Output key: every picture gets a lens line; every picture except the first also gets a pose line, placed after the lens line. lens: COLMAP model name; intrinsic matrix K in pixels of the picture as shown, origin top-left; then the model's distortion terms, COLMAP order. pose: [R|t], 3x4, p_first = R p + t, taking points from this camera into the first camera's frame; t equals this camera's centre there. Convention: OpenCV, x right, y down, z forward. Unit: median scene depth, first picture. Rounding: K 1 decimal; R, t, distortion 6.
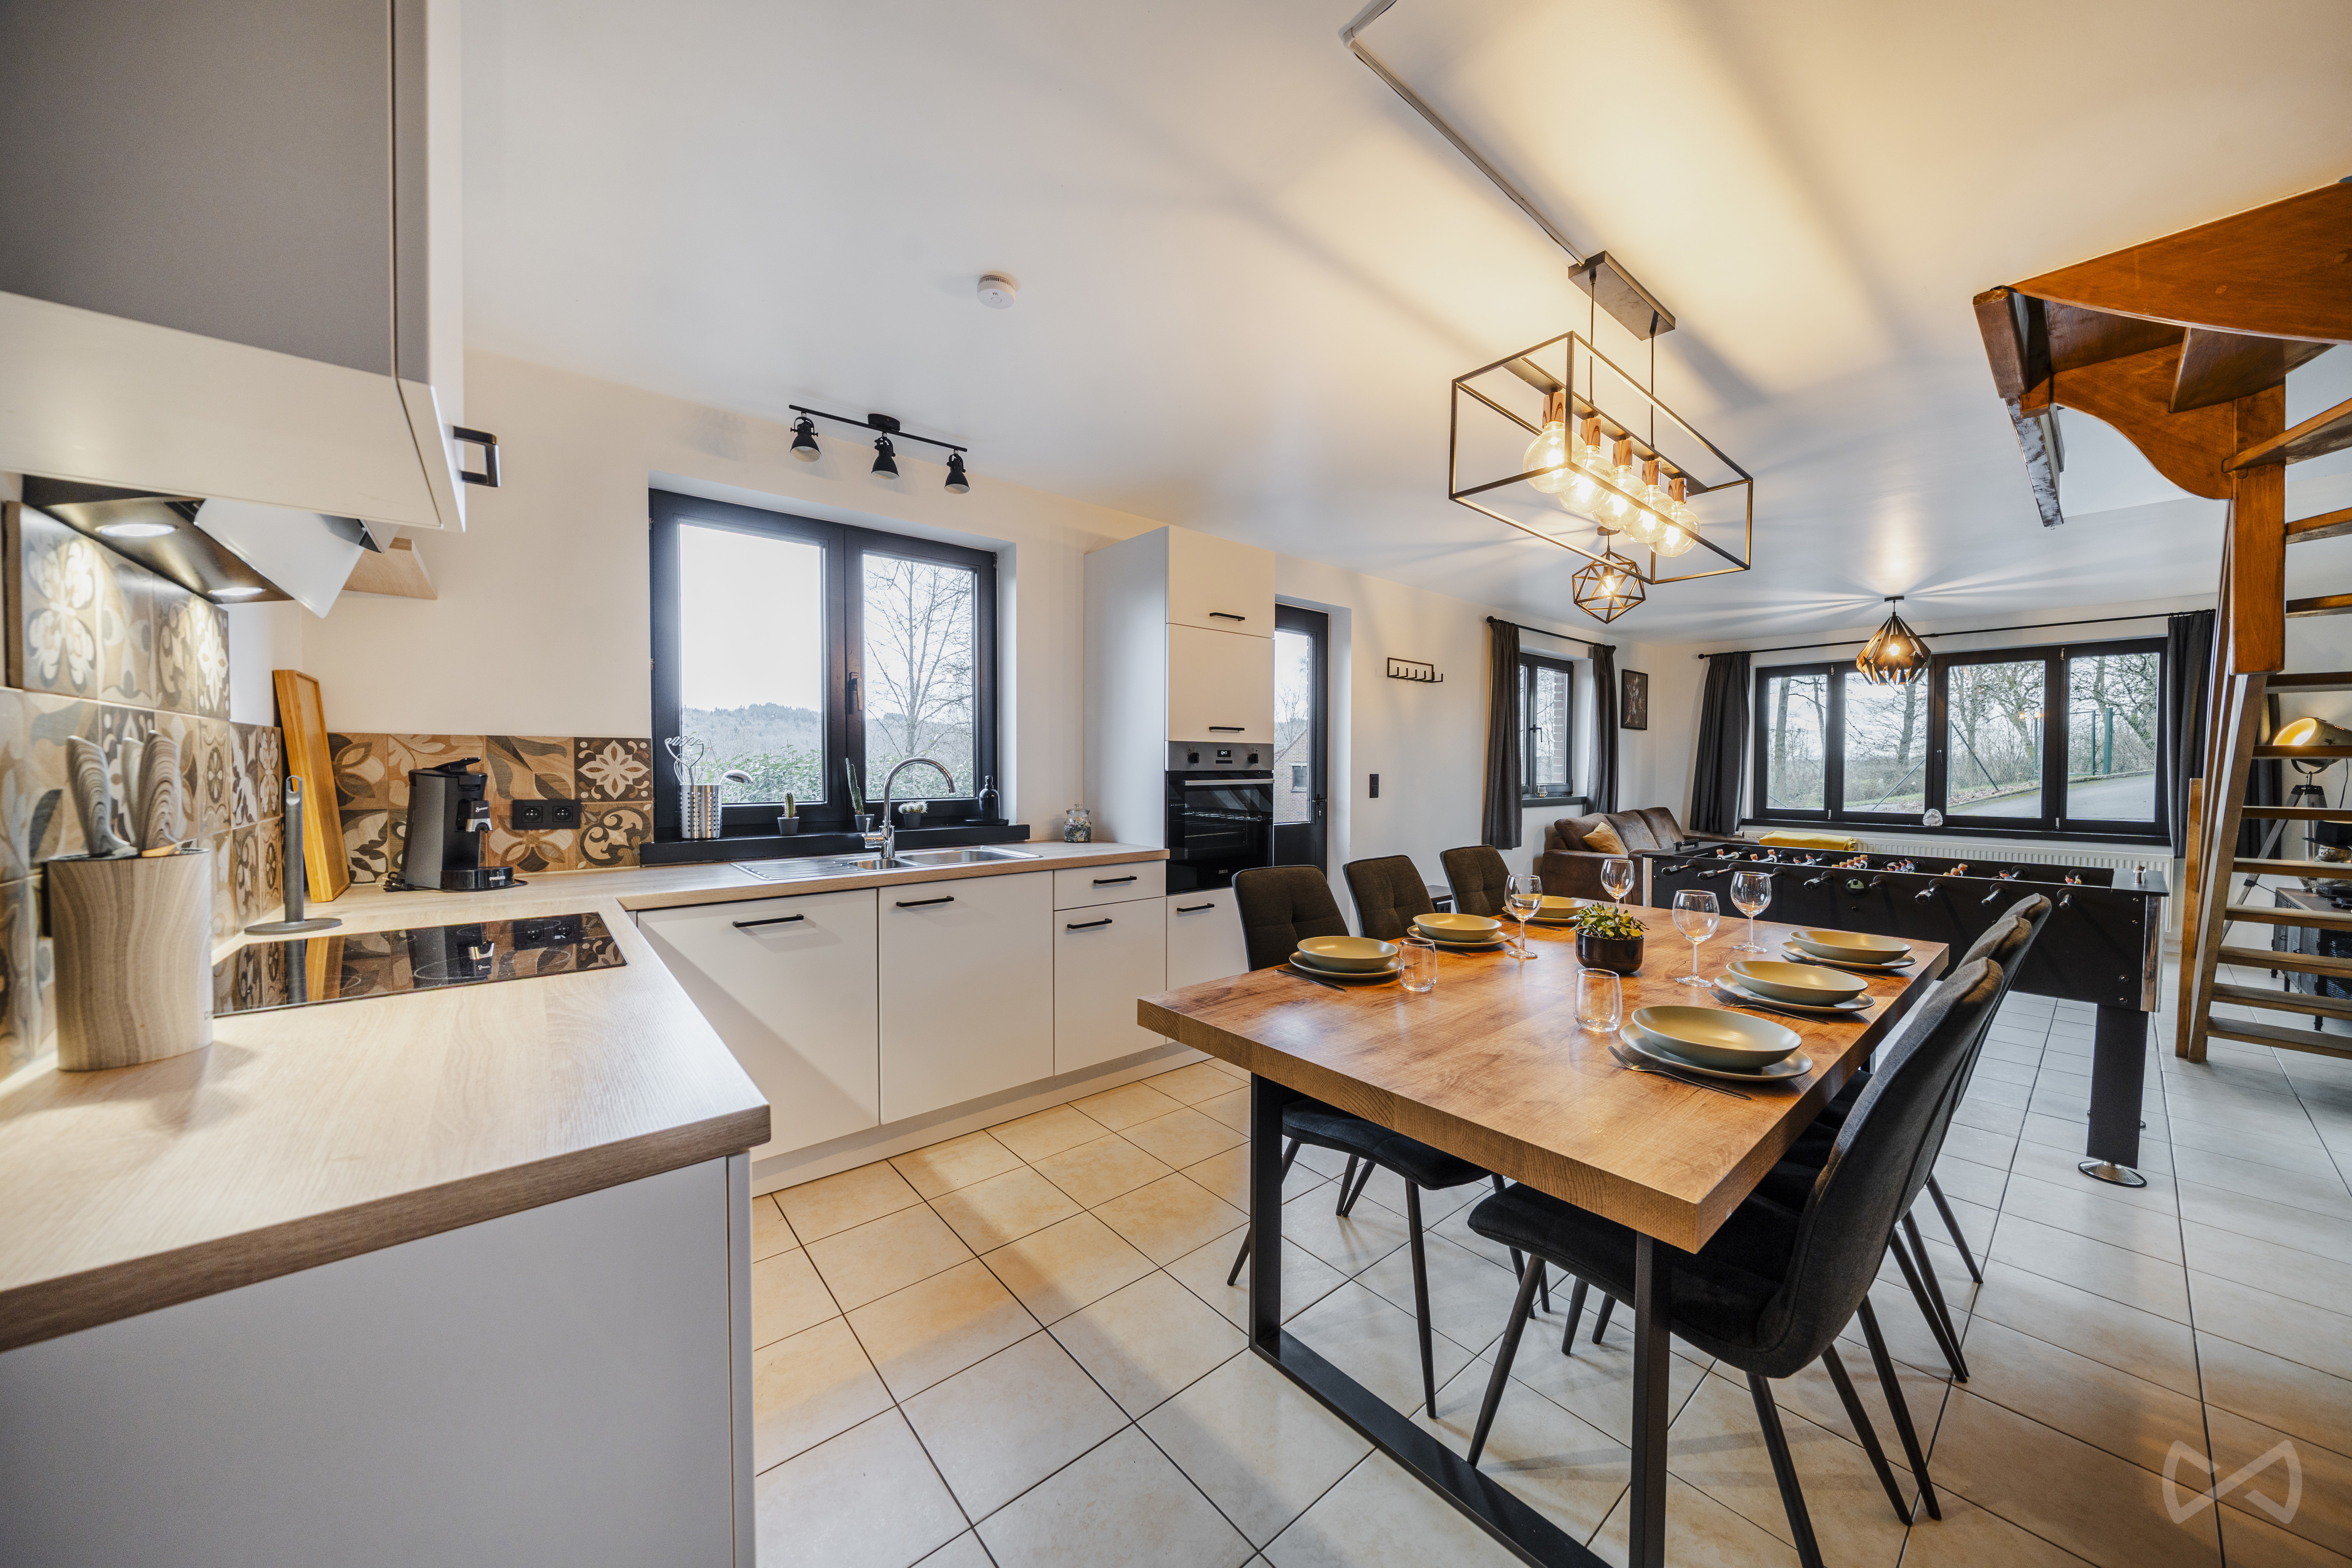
lens RADIAL K [[800.5, 0, 1176.0], [0, 800.5, 784.0], [0, 0, 1]] dist [-0.001882, 0.000070]
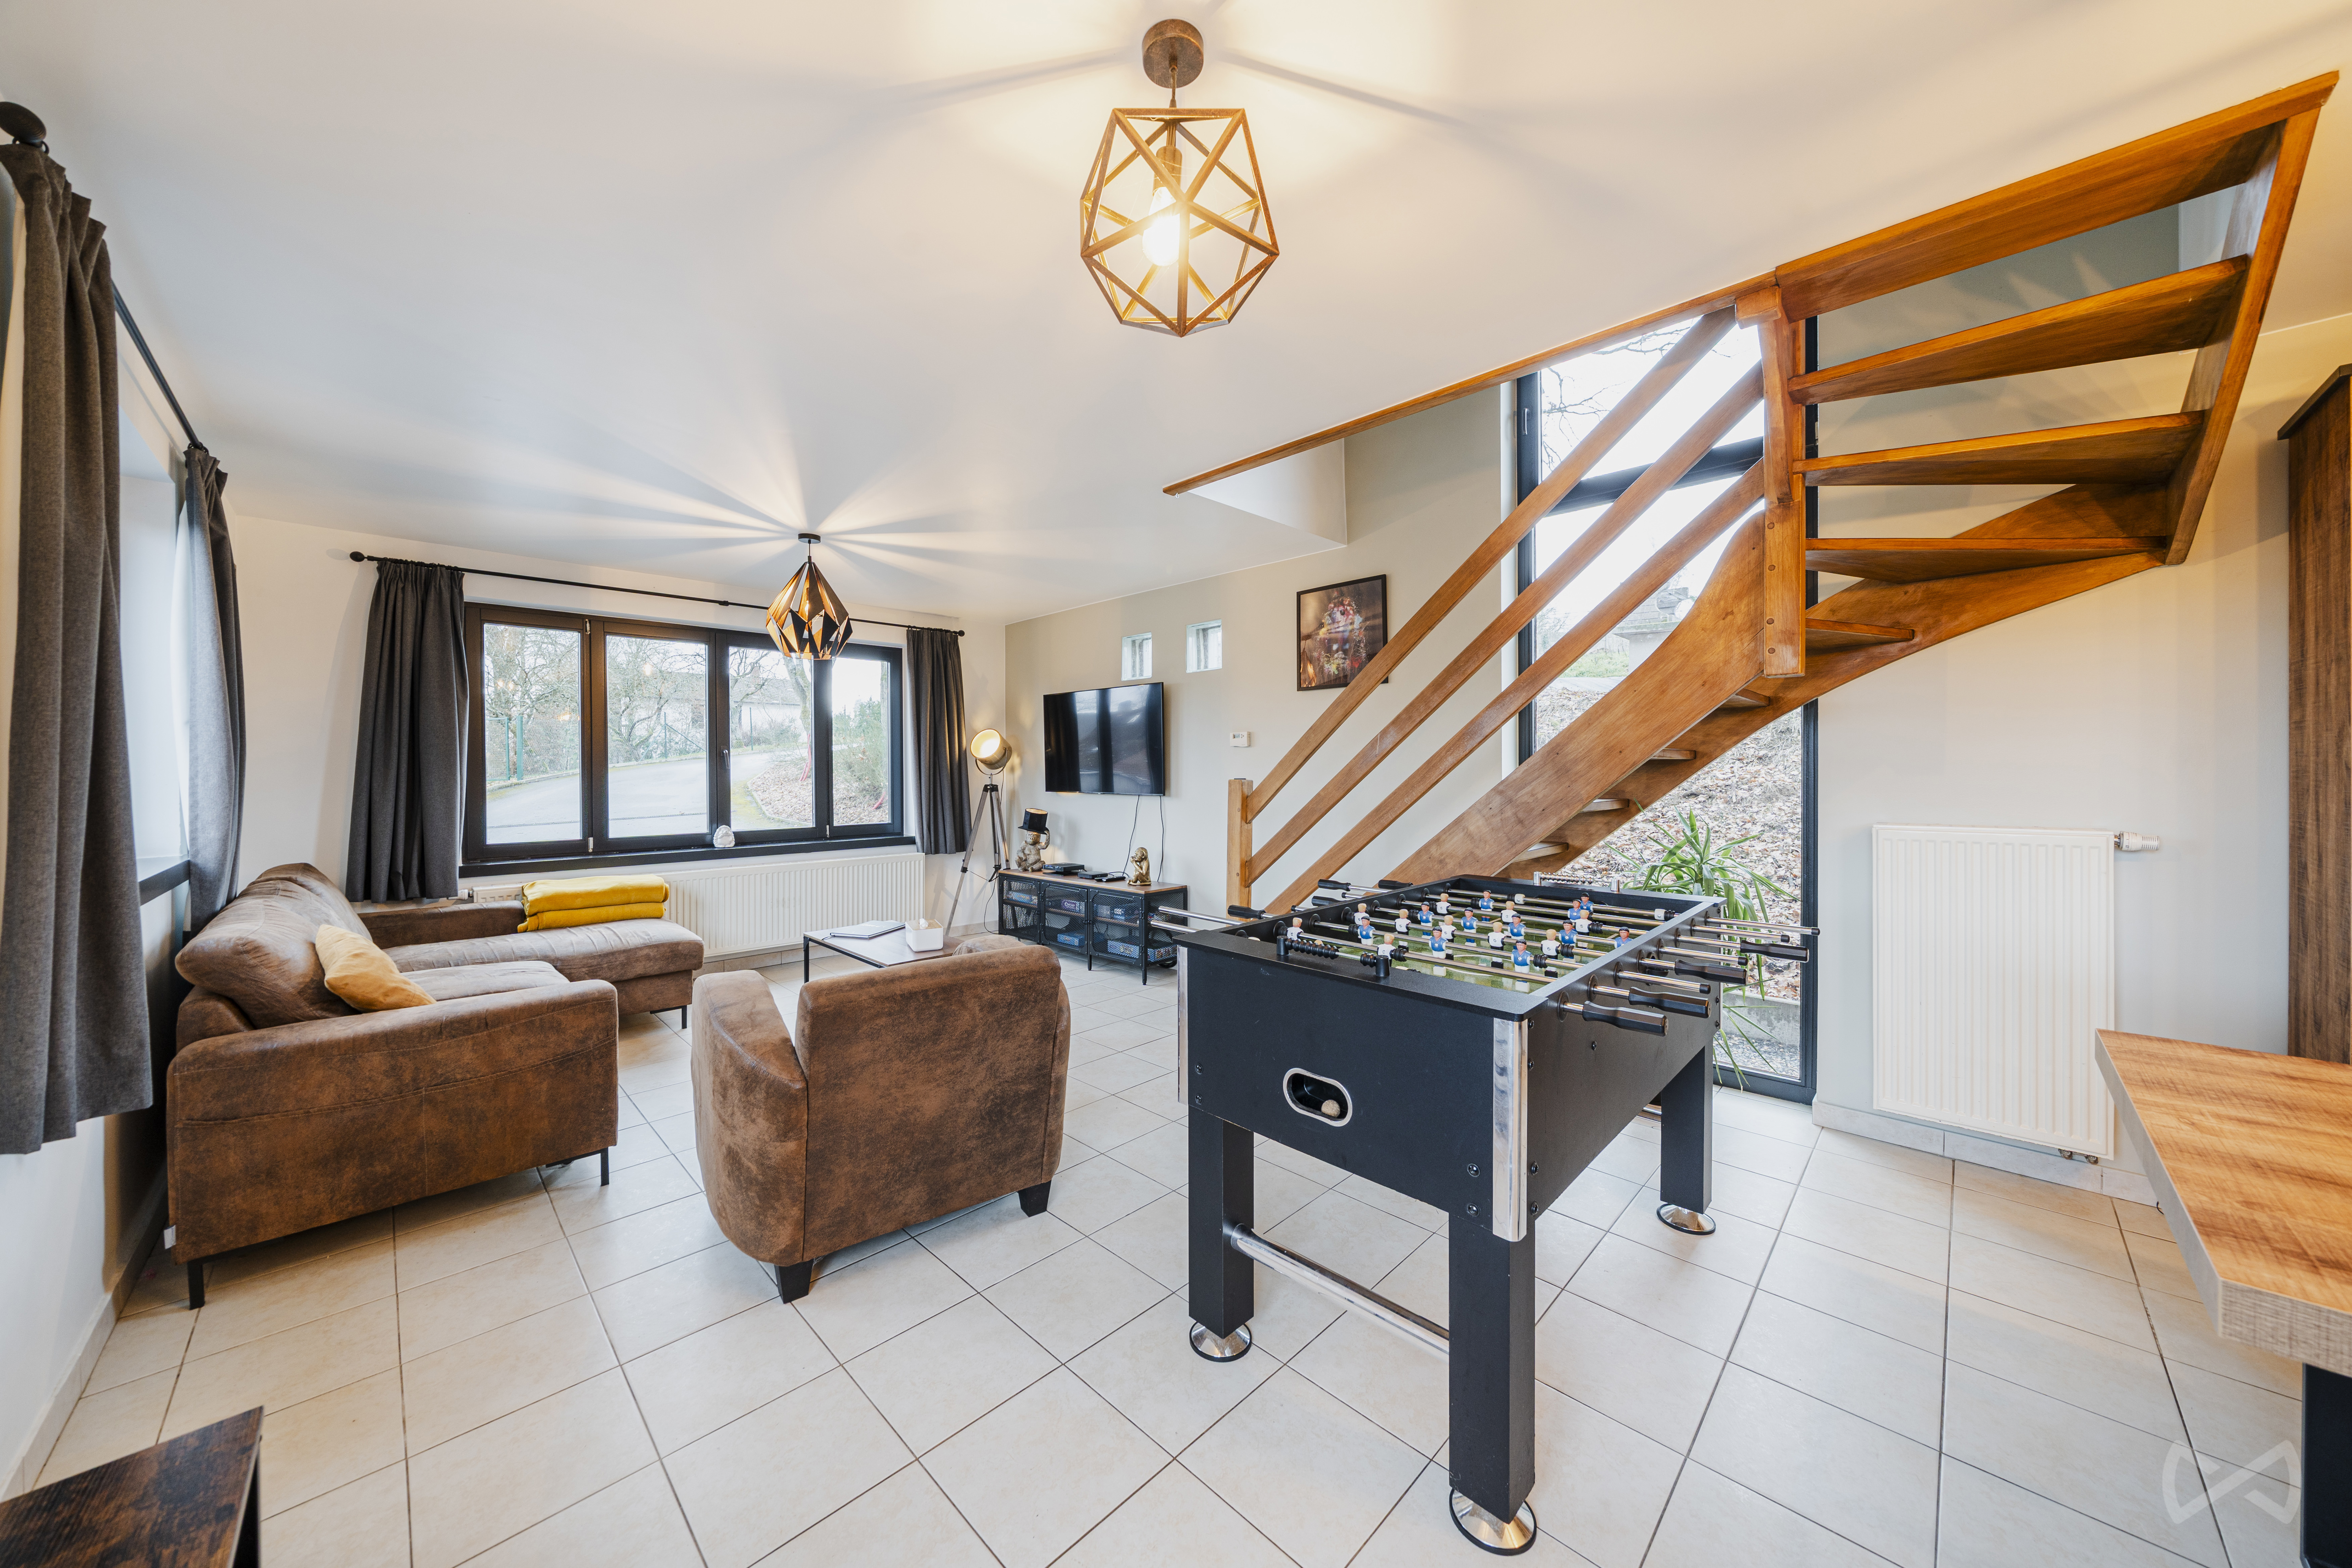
lens RADIAL K [[806.9, 0, 1176.1], [0, 806.9, 777.6], [0, 0, 1]] dist [-0.002748, -0.000191]
pose [[-0.080564, -0.012355, 0.996673, 0.123655], [0.028531, 0.999485, 0.014696, -0.014584], [-0.996341, 0.029620, -0.080170, 0.618445]]
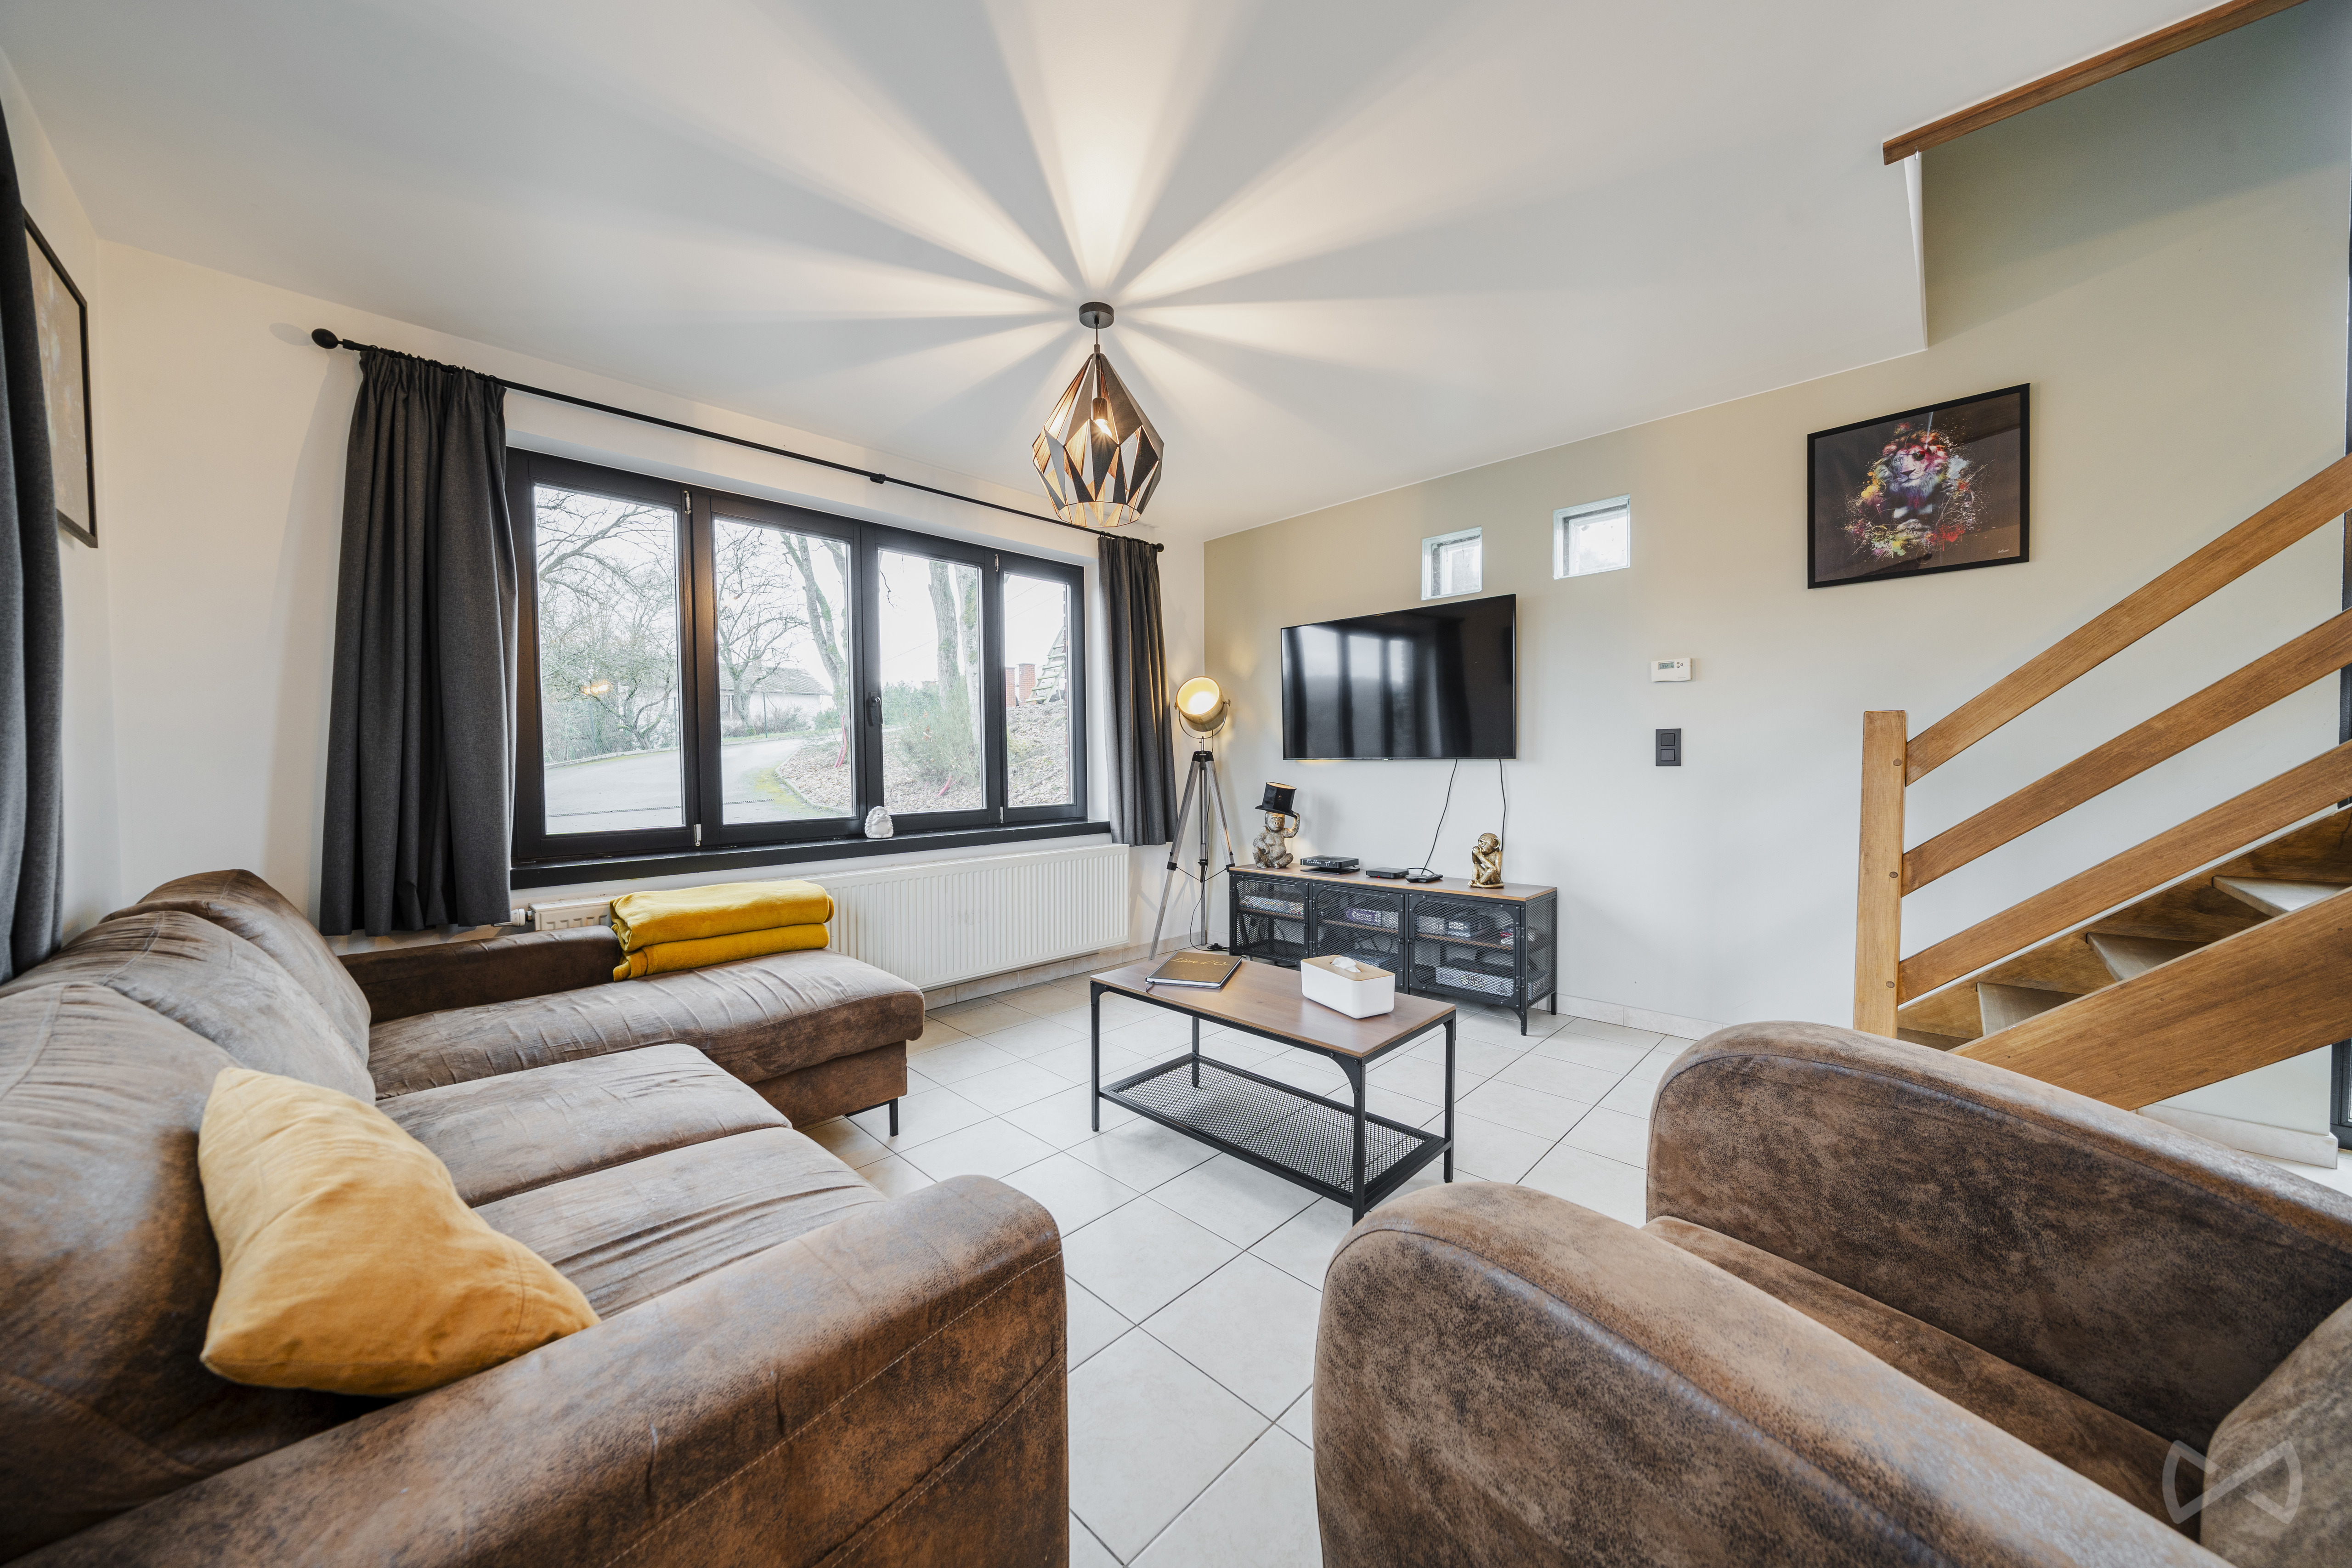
lens RADIAL K [[800.5, 0, 1176.0], [0, 800.5, 784.0], [0, 0, 1]] dist [-0.001882, 0.000070]
pose [[-0.093188, -0.030277, 0.995188, 0.388530], [0.035292, 0.998809, 0.033692, 0.004943], [-0.995023, 0.038262, -0.092008, 0.846435]]
